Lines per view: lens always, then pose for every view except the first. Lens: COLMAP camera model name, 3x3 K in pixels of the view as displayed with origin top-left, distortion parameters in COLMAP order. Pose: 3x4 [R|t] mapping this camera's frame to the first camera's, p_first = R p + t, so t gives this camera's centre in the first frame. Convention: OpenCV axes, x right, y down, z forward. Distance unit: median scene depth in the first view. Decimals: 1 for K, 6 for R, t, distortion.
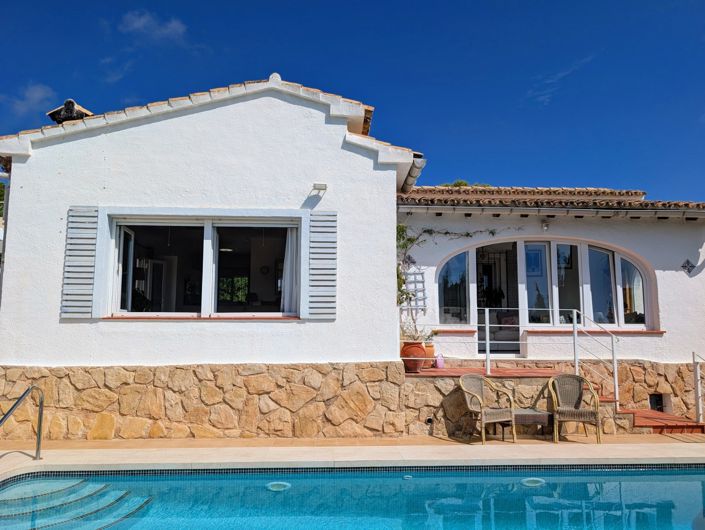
lens RADIAL K [[508.3, 0, 349.5], [0, 508.3, 269.1], [0, 0, 1]] dist [0.009708, -0.008947]
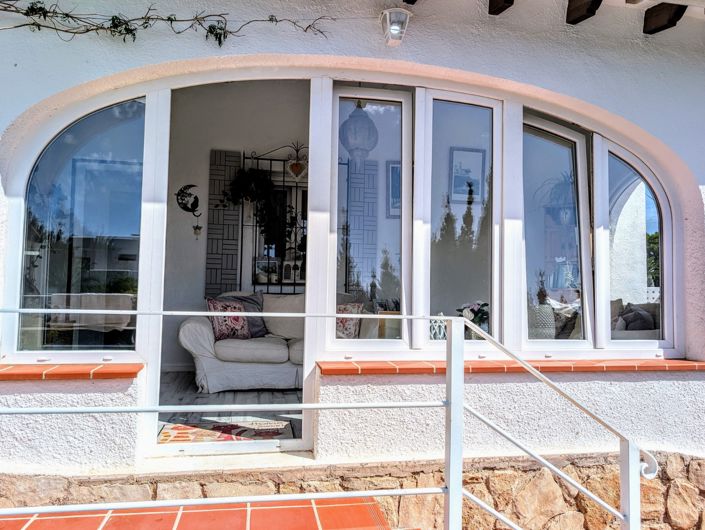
lens RADIAL K [[508.3, 0, 354.0], [0, 508.3, 265.8], [0, 0, 1]] dist [0.009708, -0.008947]
pose [[0.988962, 0.023089, 0.146362, 0.320395], [-0.030416, 0.998383, 0.048024, 0.045976], [-0.145016, -0.051945, 0.988065, 0.697396]]
